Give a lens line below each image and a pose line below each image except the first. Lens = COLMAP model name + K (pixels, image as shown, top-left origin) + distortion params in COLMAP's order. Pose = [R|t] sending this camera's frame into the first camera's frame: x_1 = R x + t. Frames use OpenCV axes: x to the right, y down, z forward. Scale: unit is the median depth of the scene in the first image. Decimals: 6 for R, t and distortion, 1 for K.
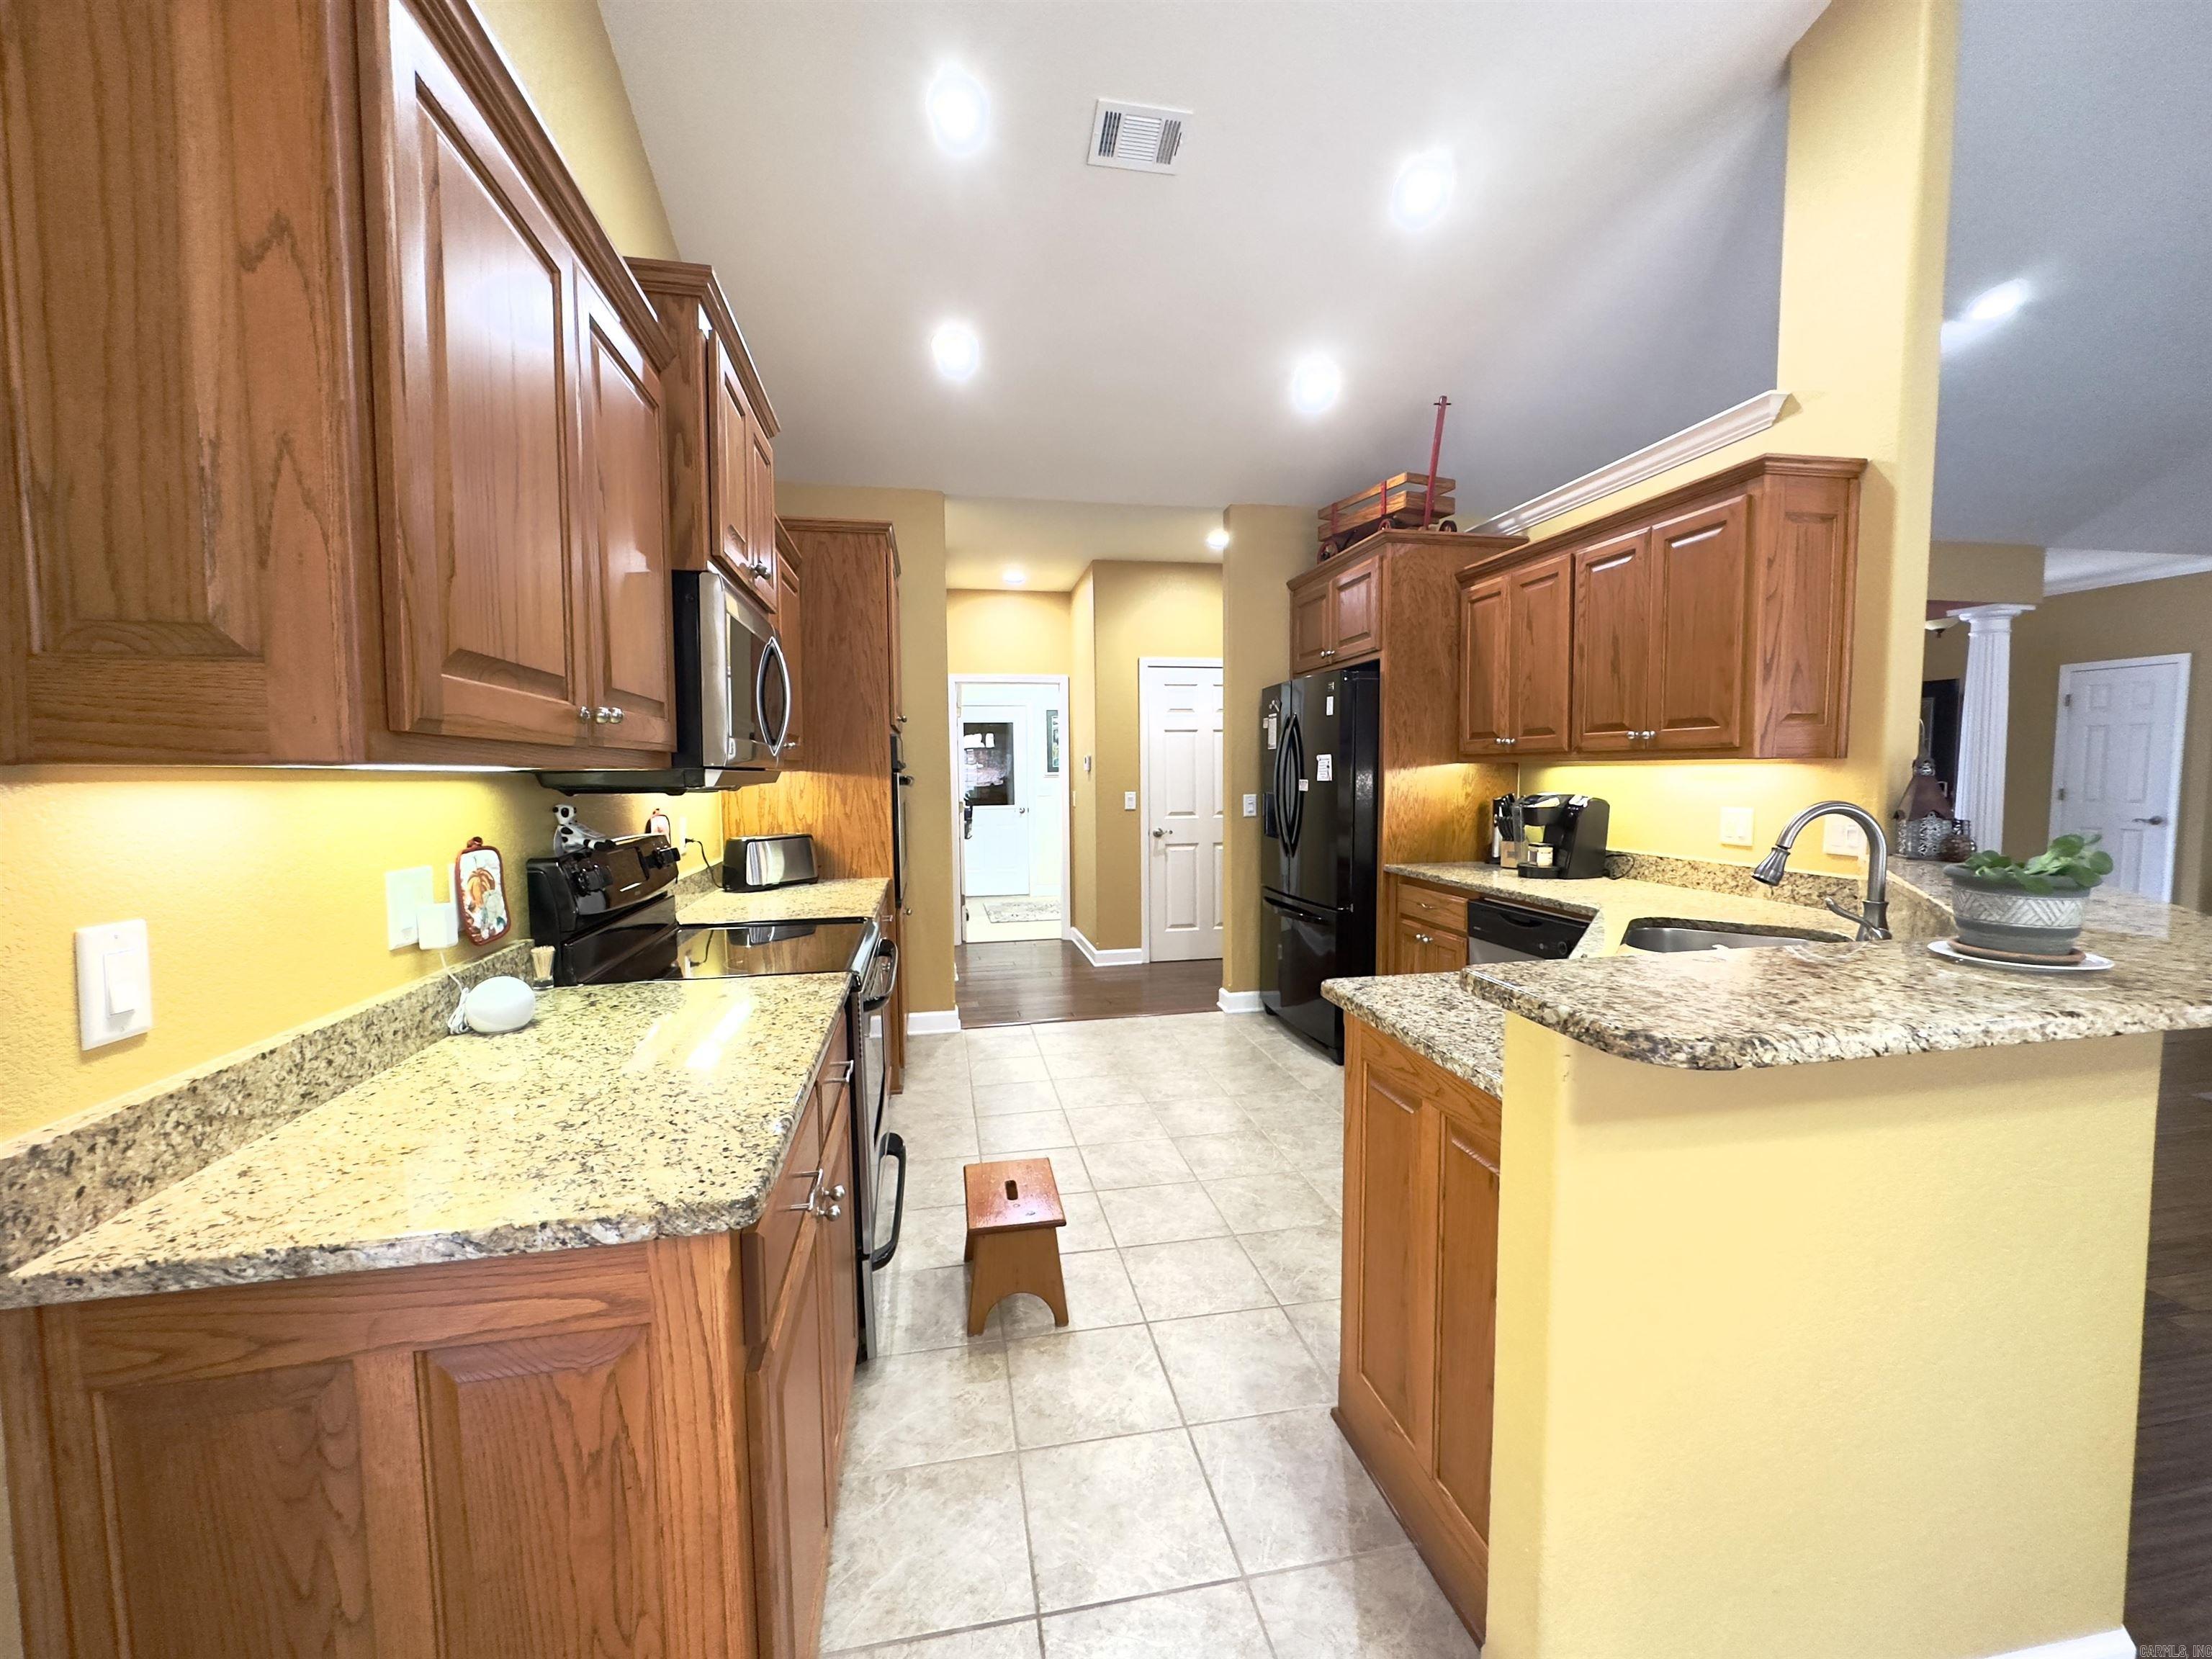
lens RADIAL K [[887.7, 0, 1085.1], [0, 887.7, 835.7], [0, 0, 1]] dist [0.000541, 0.000160]
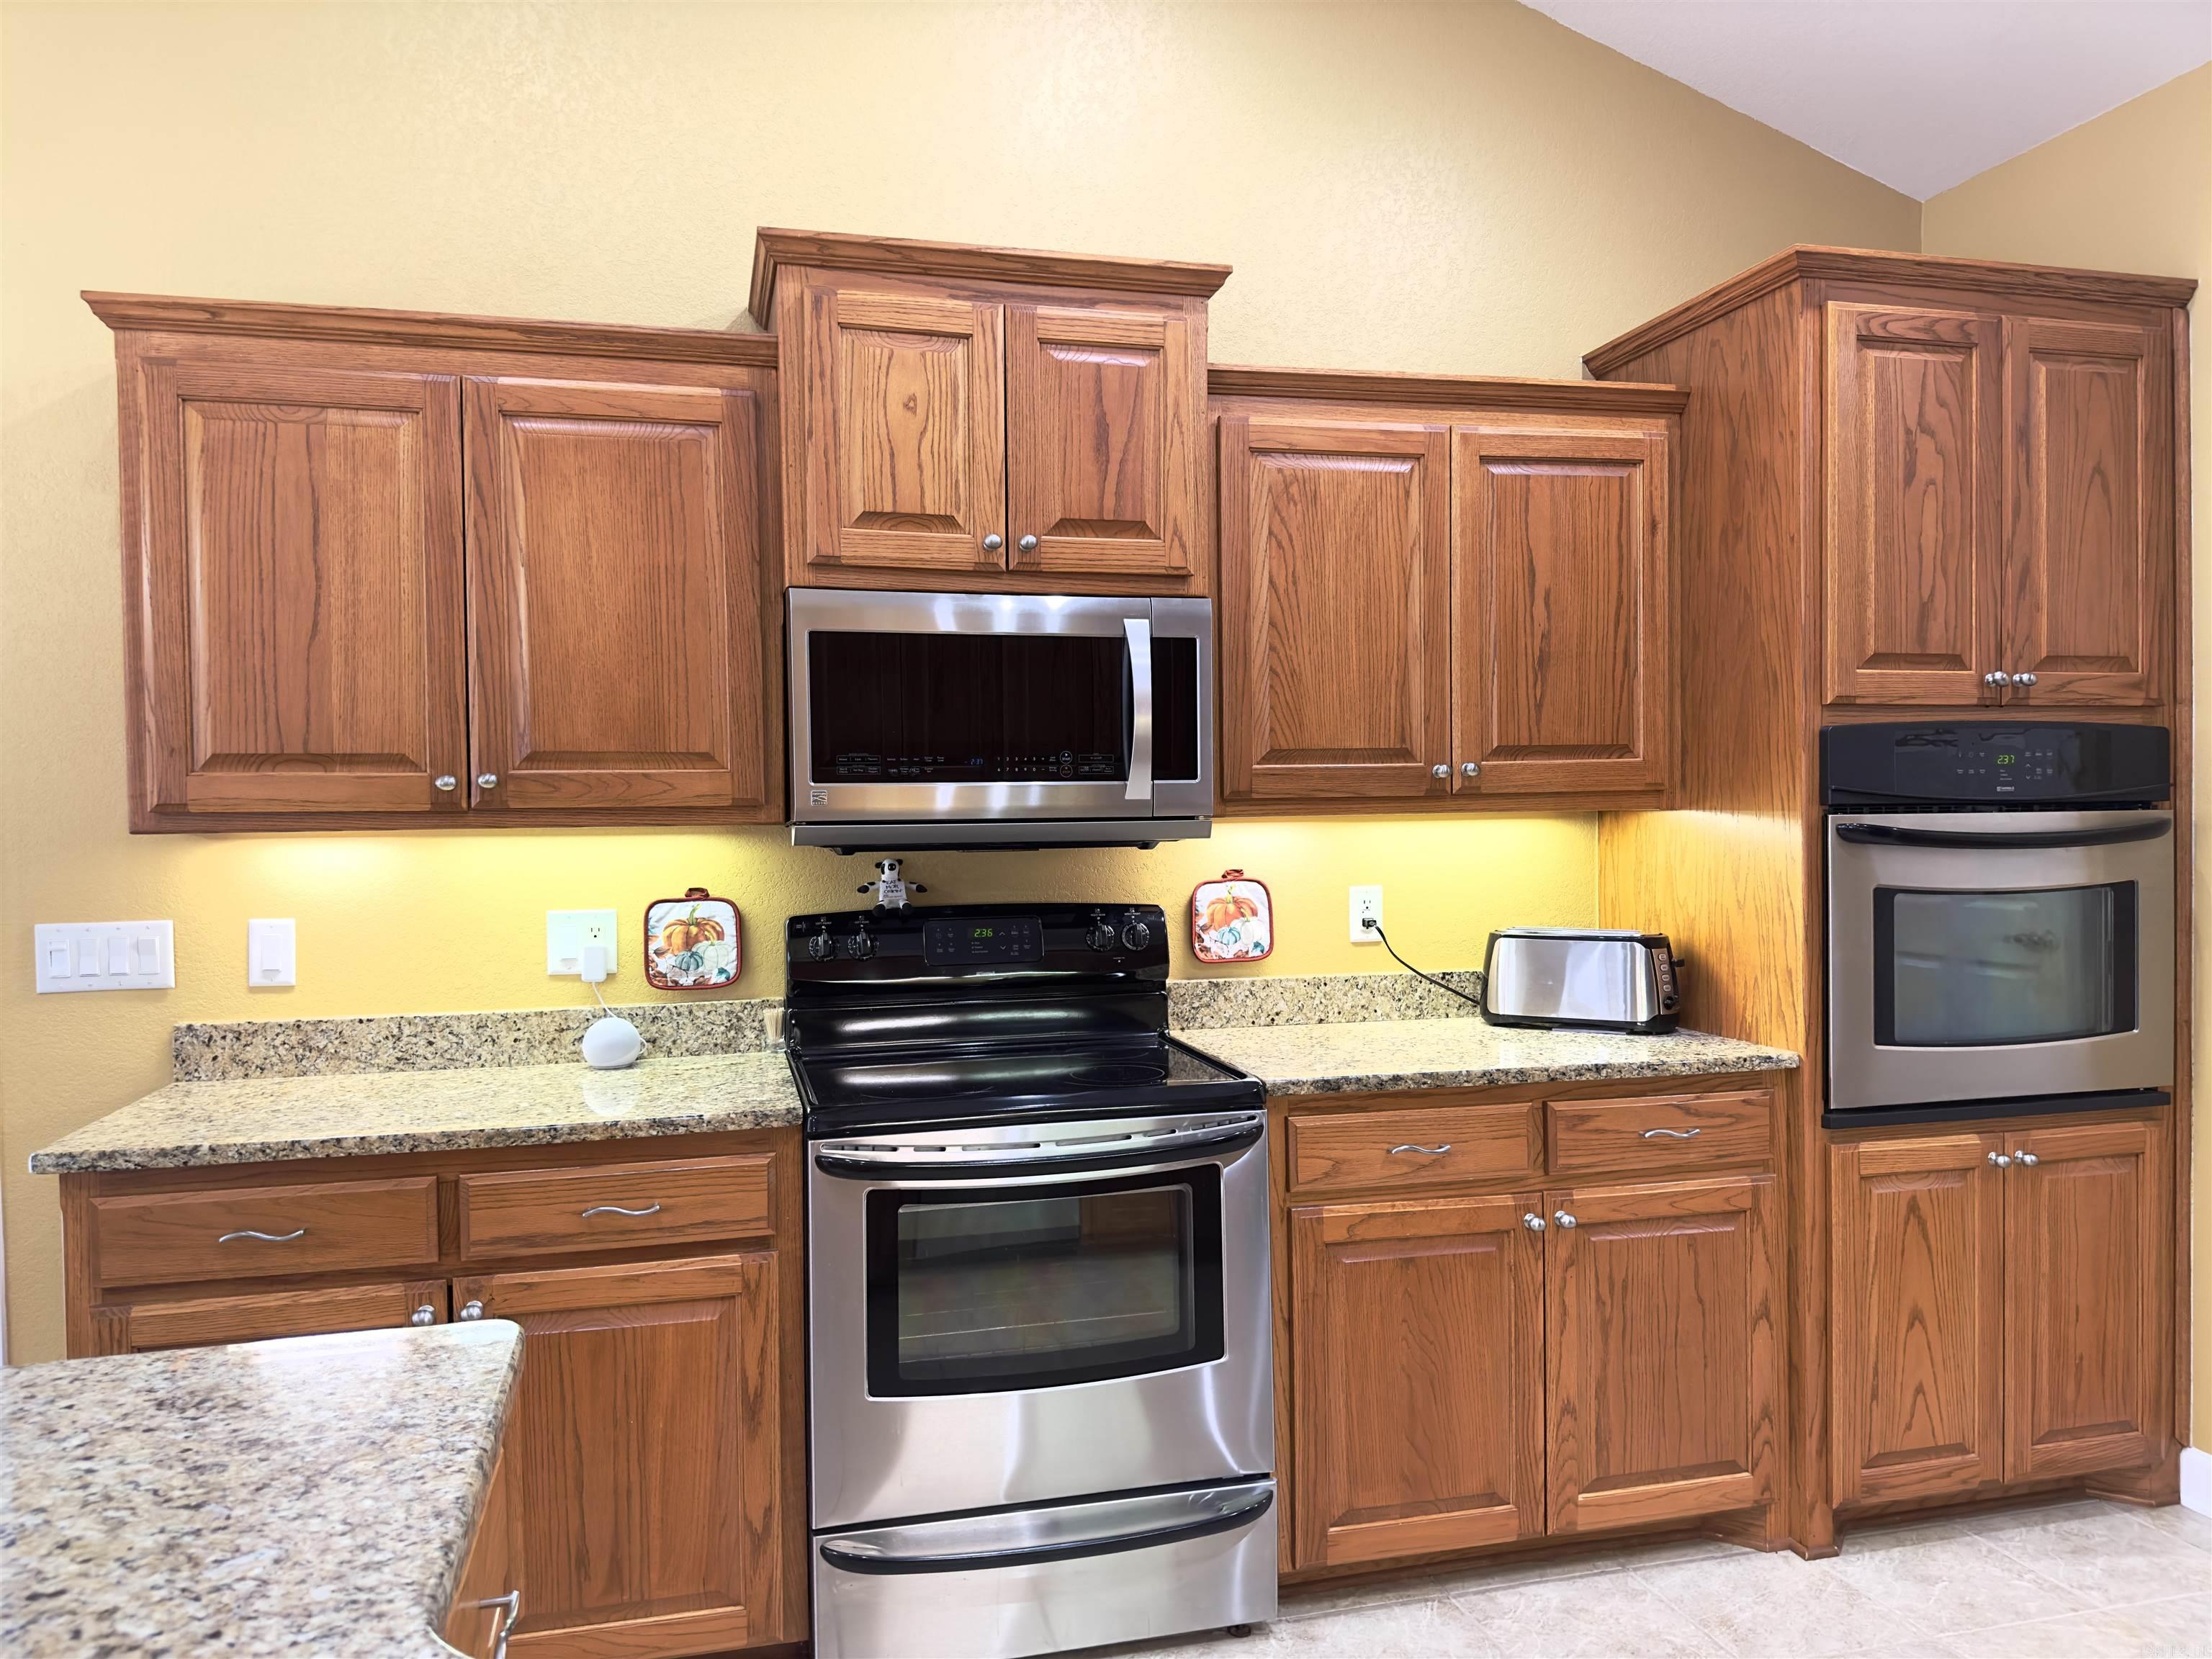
lens RADIAL K [[1550.3, 0, 1101.2], [0, 1550.3, 825.4], [0, 0, 1]] dist [0.027481, -0.015568]
pose [[0.065210, 0.013805, -0.997776, 1.577554], [-0.058093, 0.998261, 0.010015, -0.160012], [0.996179, 0.057311, 0.065899, 1.821998]]
